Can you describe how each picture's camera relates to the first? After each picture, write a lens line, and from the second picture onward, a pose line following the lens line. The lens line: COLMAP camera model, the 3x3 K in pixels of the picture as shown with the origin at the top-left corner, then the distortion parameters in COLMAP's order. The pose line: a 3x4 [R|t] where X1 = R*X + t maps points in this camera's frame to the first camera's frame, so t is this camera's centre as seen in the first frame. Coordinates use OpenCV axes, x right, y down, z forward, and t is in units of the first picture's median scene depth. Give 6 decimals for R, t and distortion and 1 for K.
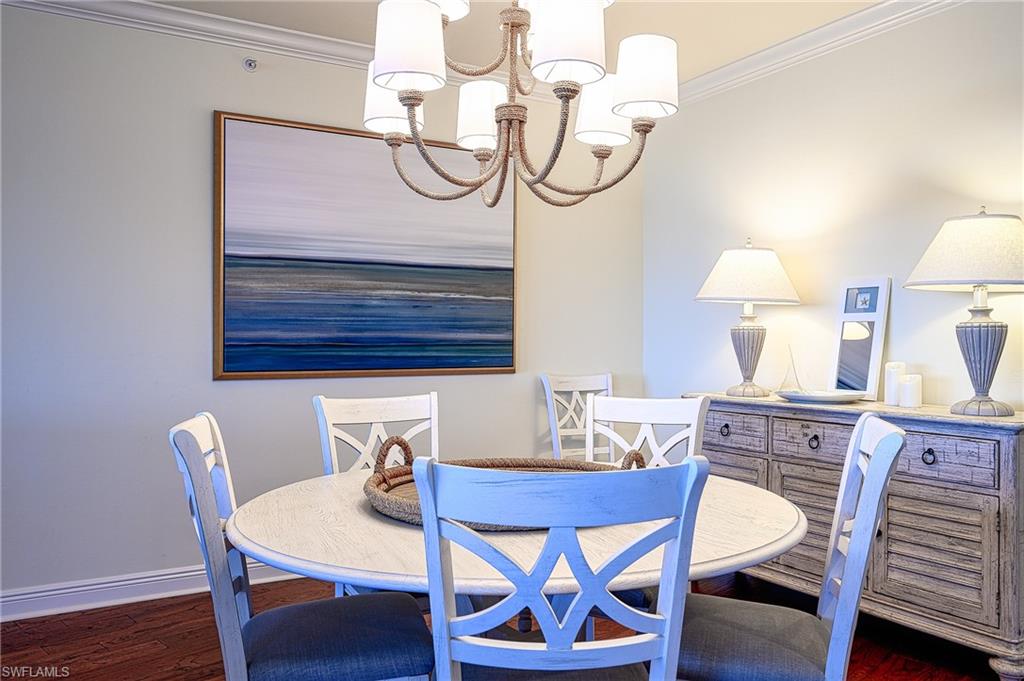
lens RADIAL K [[832.8, 0, 512.0], [0, 832.8, 340.5], [0, 0, 1]] dist [0.031723, -0.005363]
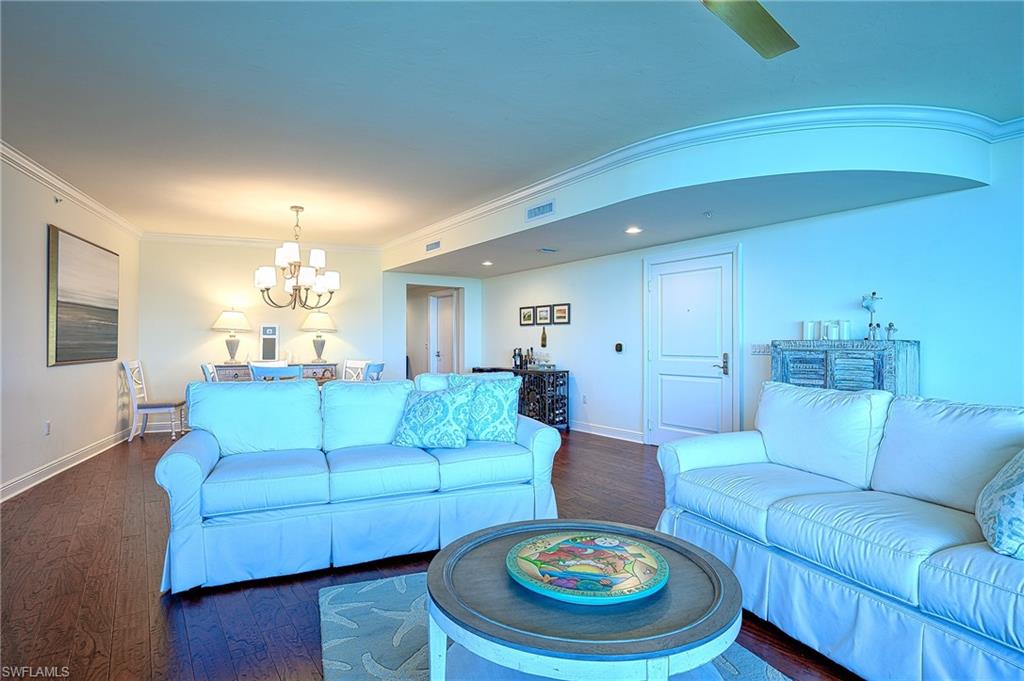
lens RADIAL K [[539.6, 0, 512.0], [0, 539.6, 340.5], [0, 0, 1]] dist [0.000326, 0.000002]
pose [[0.176217, 0.002264, 0.984349, -1.374452], [0.001839, 0.999995, -0.002629, -0.005990], [-0.984350, 0.002273, 0.176212, -0.249241]]
